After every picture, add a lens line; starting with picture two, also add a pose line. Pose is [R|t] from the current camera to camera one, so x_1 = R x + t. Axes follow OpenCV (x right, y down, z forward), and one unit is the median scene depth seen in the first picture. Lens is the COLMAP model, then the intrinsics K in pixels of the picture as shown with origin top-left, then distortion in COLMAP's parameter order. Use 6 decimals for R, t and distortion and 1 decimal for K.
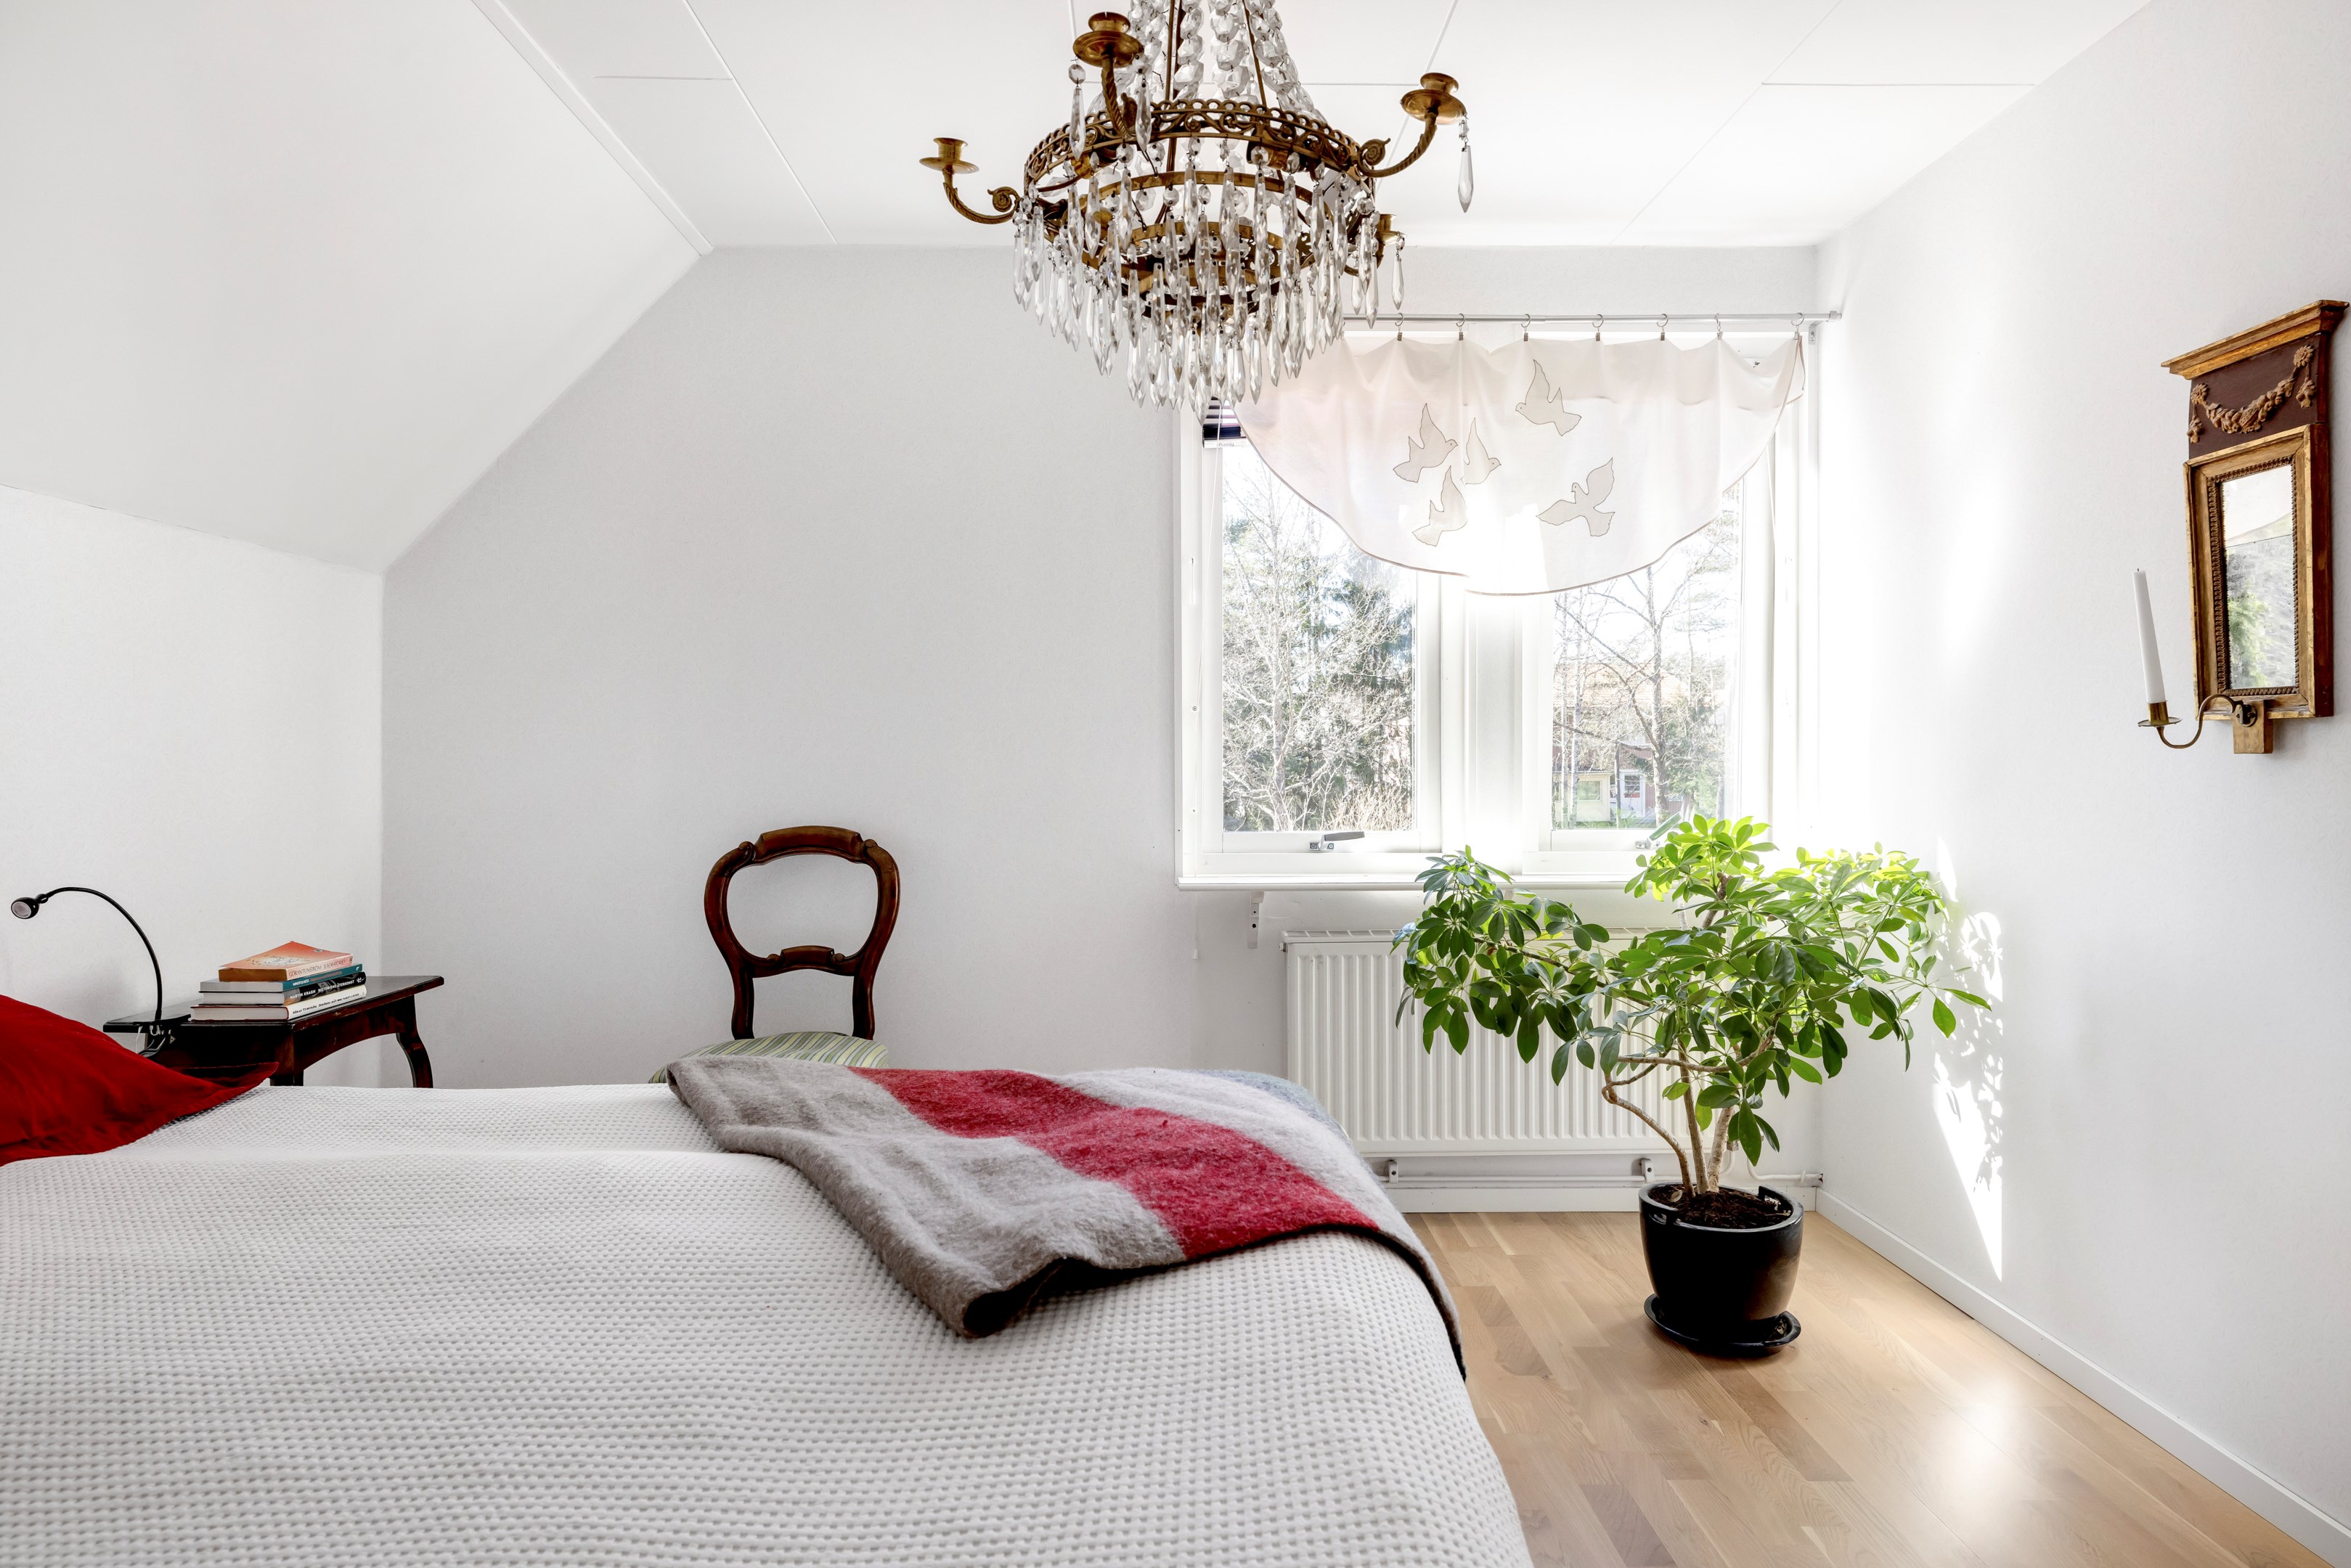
lens RADIAL K [[1348.5, 0, 1167.6], [0, 1348.5, 779.0], [0, 0, 1]] dist [0.003402, 0.002168]
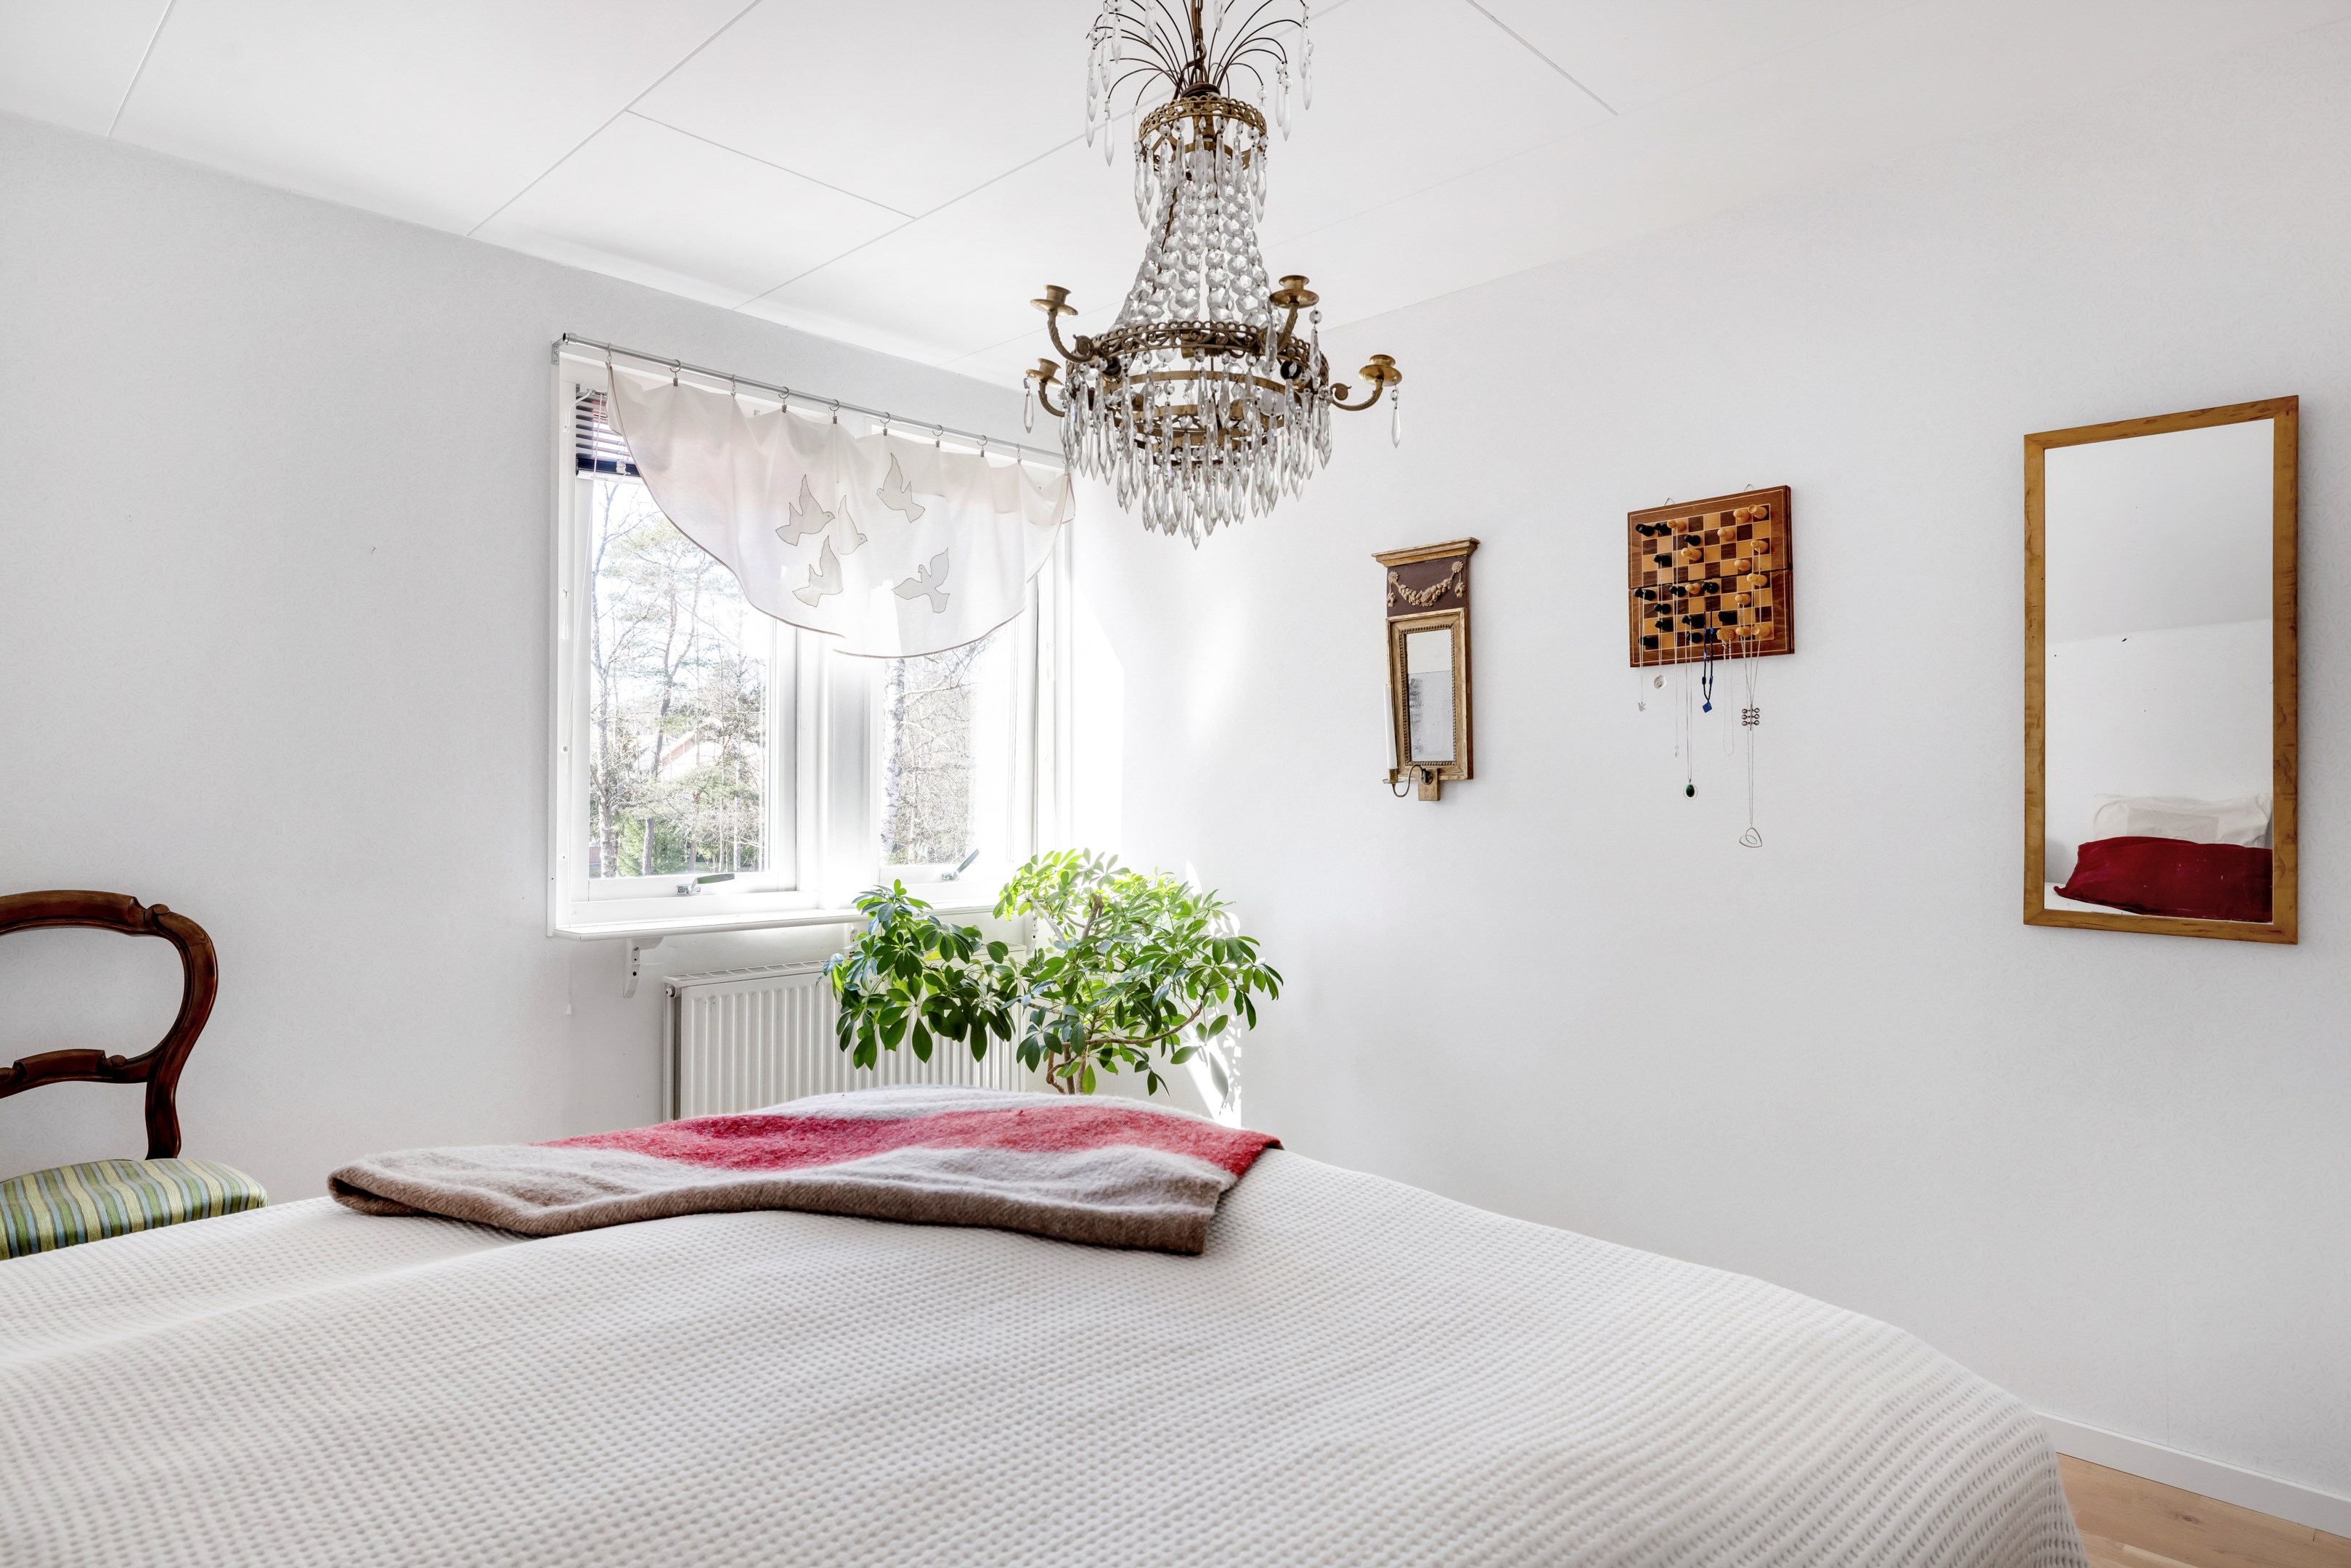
lens RADIAL K [[1348.5, 0, 1162.9], [0, 1348.5, 782.6], [0, 0, 1]] dist [0.003402, 0.002168]
pose [[0.715418, 0.012712, 0.698582, -0.418745], [0.008638, 0.999597, -0.027035, 0.000382], [-0.698644, 0.025376, 0.715020, 0.037762]]
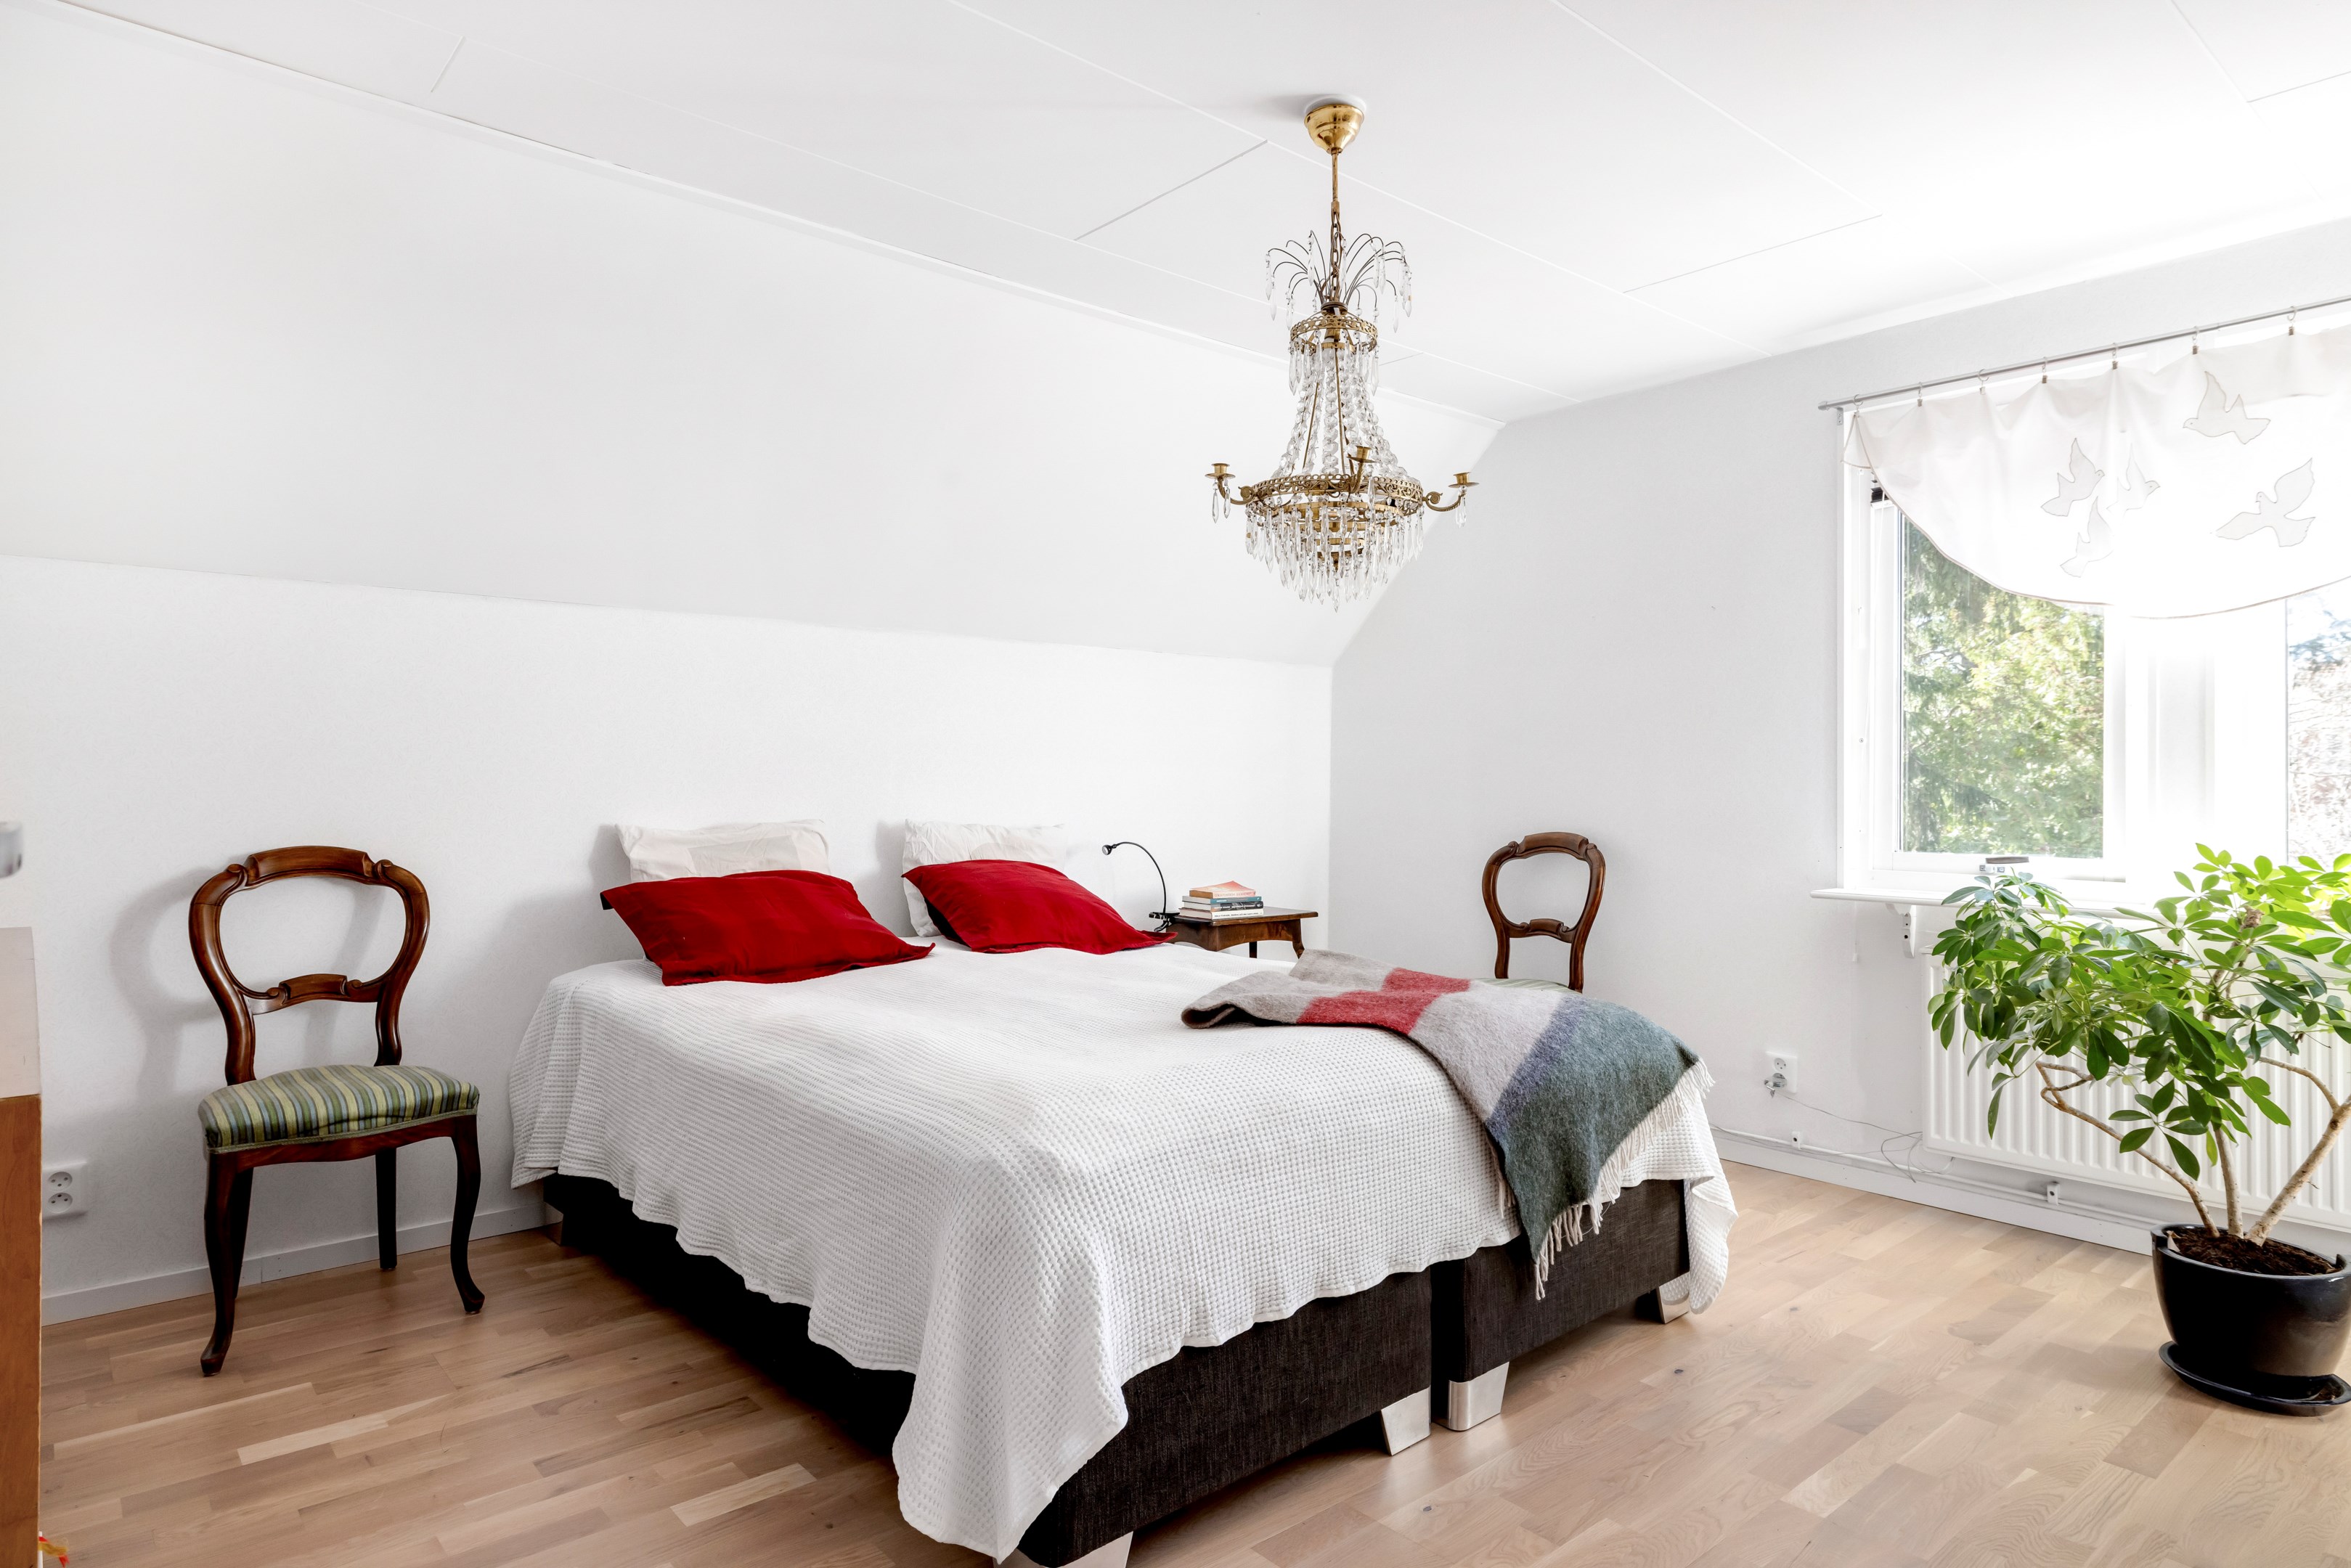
lens RADIAL K [[1348.5, 0, 1161.8], [0, 1348.5, 784.2], [0, 0, 1]] dist [0.003402, 0.002168]
pose [[0.633389, 0.007383, -0.773798, 0.643179], [-0.019272, 0.999795, -0.006235, 0.003094], [0.773594, 0.018862, 0.633401, -0.206908]]
